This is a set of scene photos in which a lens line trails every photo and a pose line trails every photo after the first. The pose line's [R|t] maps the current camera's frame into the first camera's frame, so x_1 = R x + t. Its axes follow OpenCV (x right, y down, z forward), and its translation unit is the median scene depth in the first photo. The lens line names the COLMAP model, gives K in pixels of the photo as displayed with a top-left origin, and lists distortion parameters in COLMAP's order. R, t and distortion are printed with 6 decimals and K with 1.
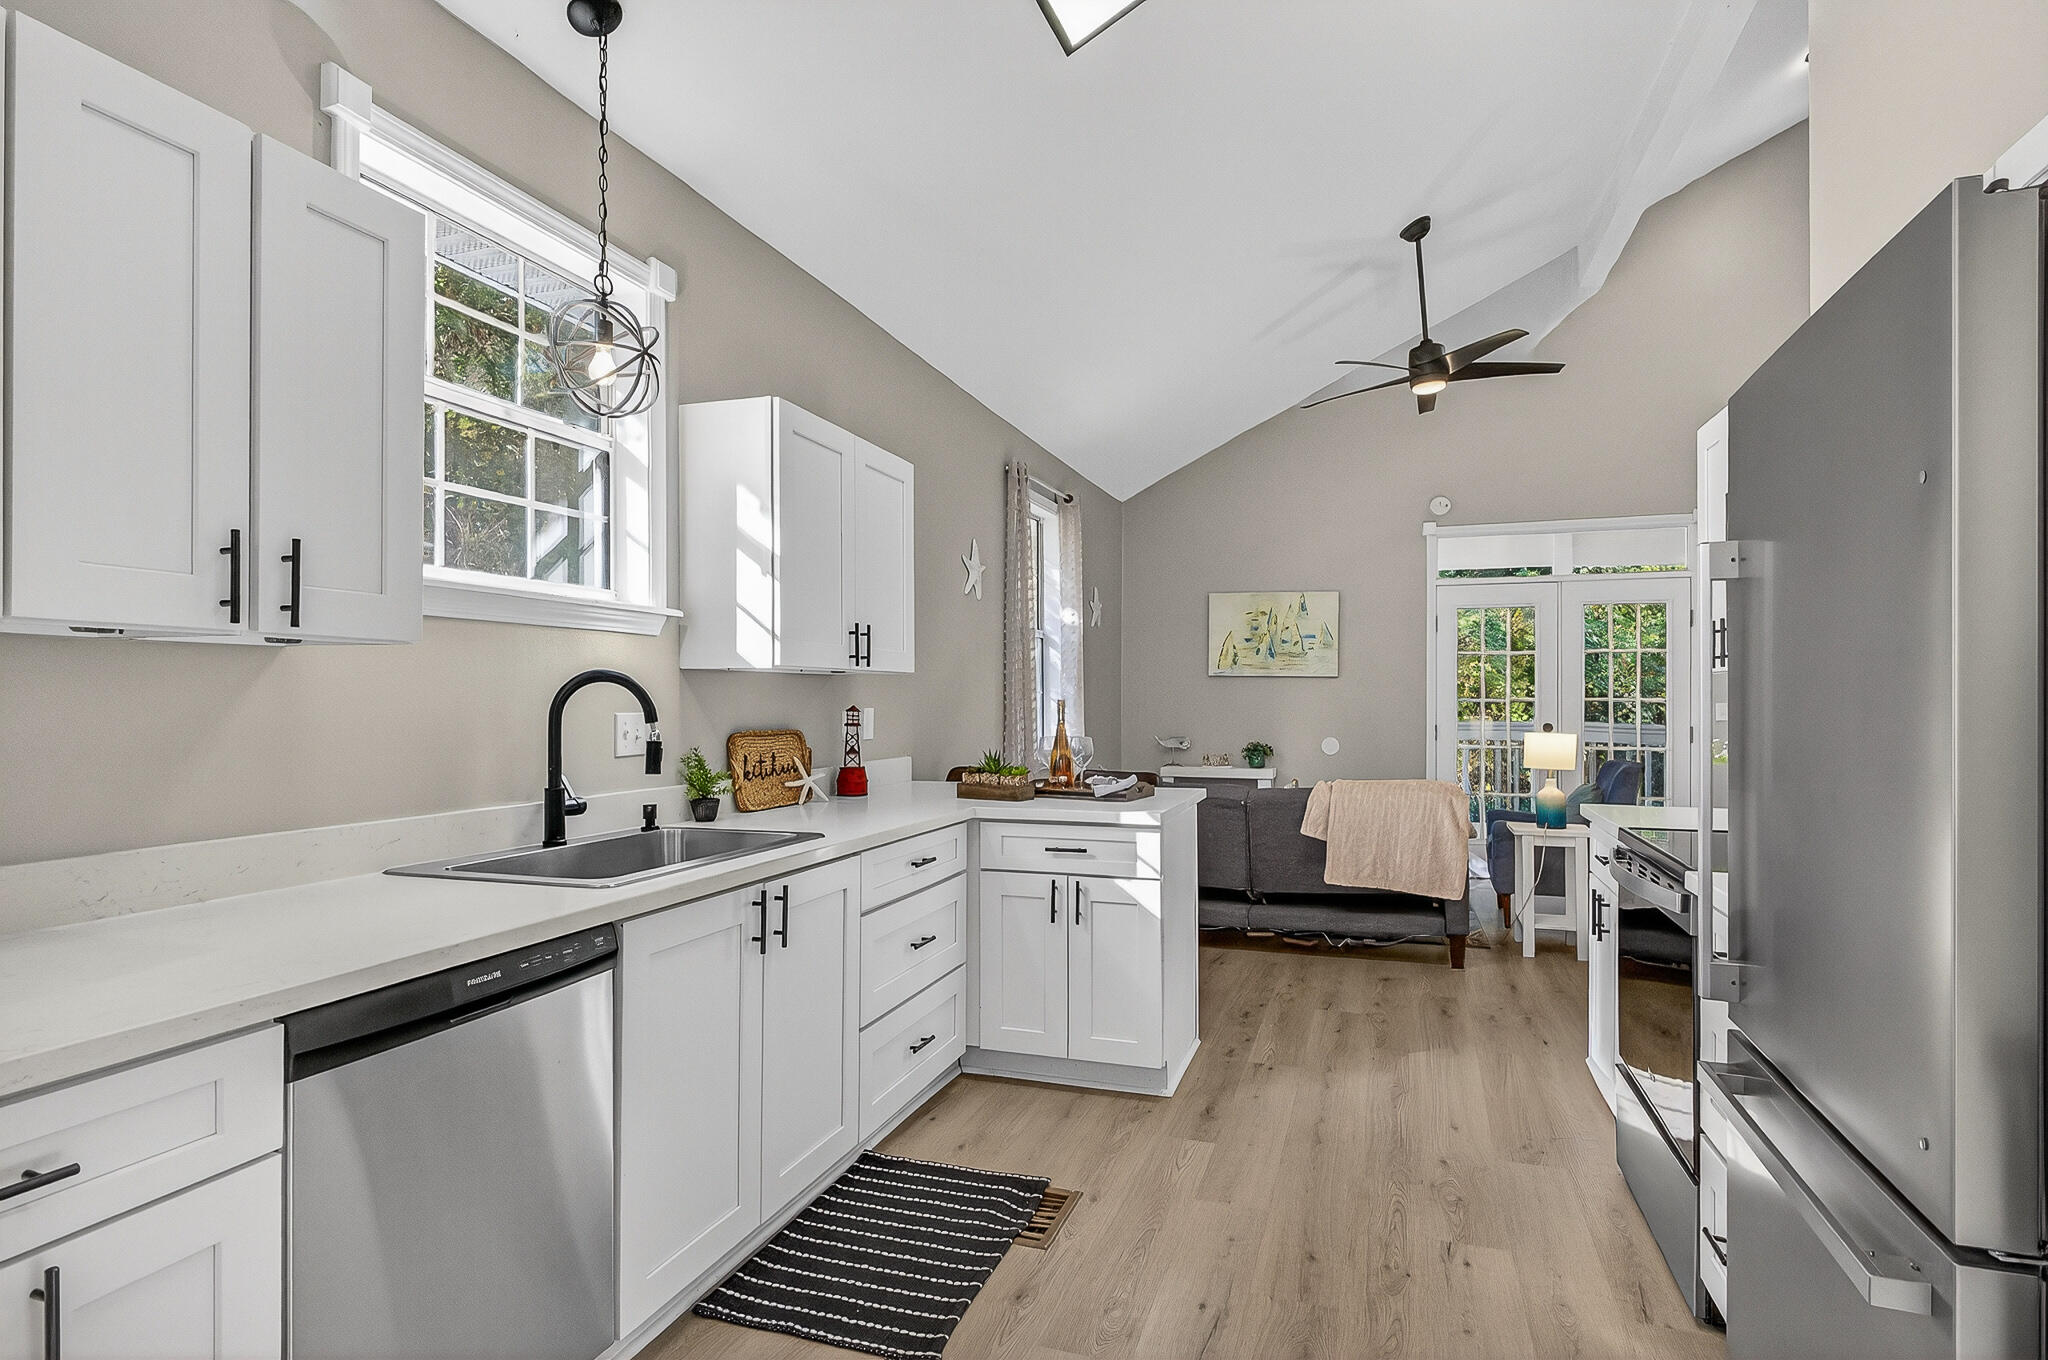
lens RADIAL K [[1136.6, 0, 1038.4], [0, 1136.6, 682.1], [0, 0, 1]] dist [0.051196, -0.040300]
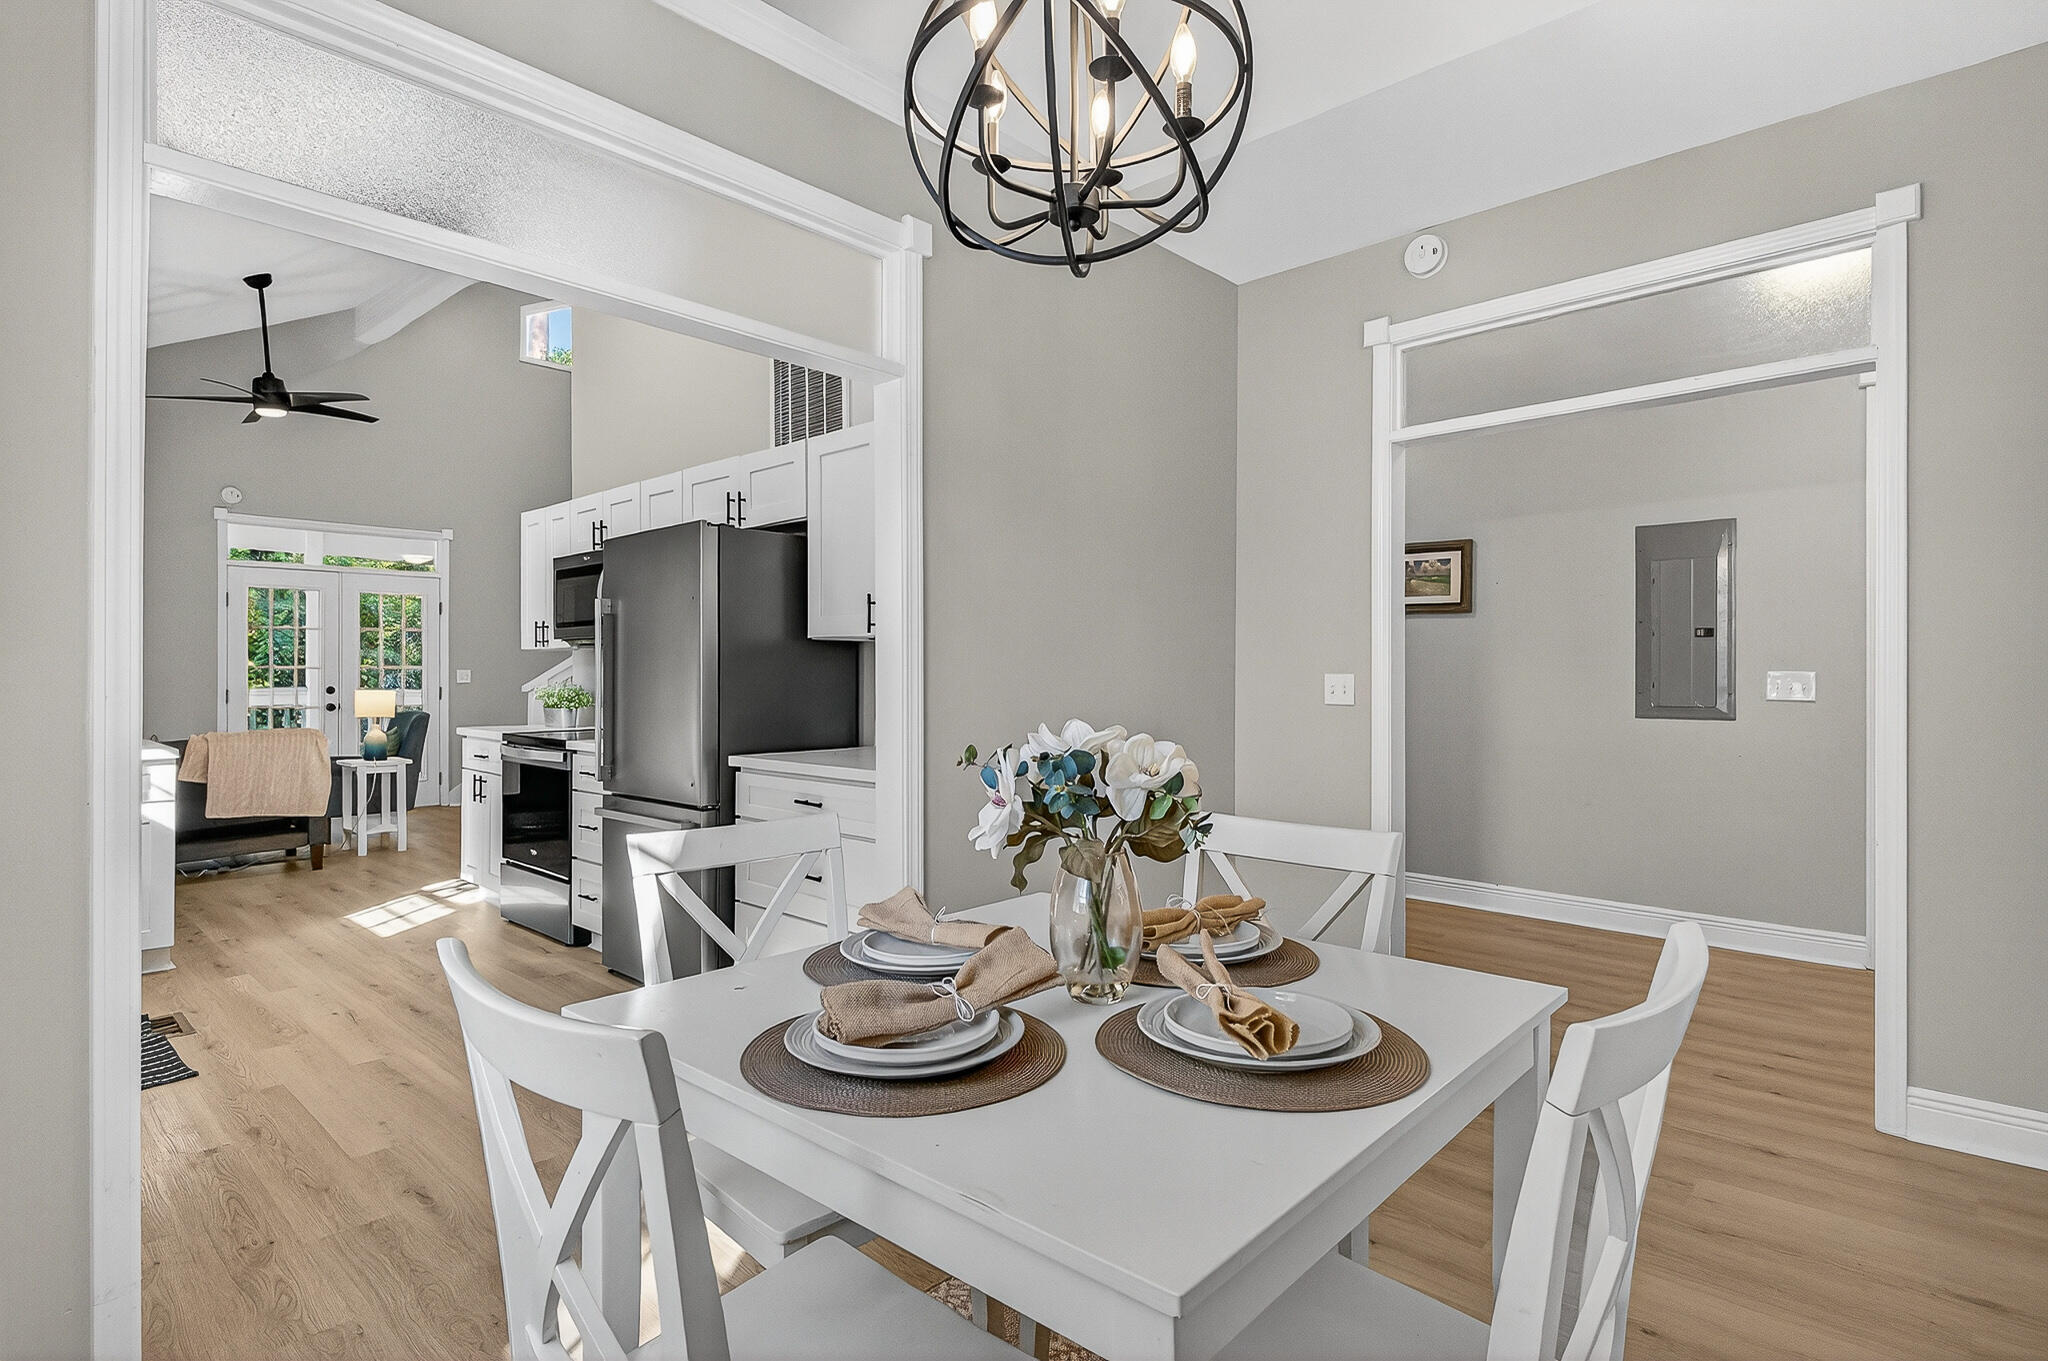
lens RADIAL K [[1136.6, 0, 1038.4], [0, 1136.6, 682.6], [0, 0, 1]] dist [0.051196, -0.040300]
pose [[0.441821, -0.006101, 0.897083, -0.601550], [-0.014974, 0.999787, 0.014174, 0.005221], [-0.896978, -0.019695, 0.441636, -0.434690]]
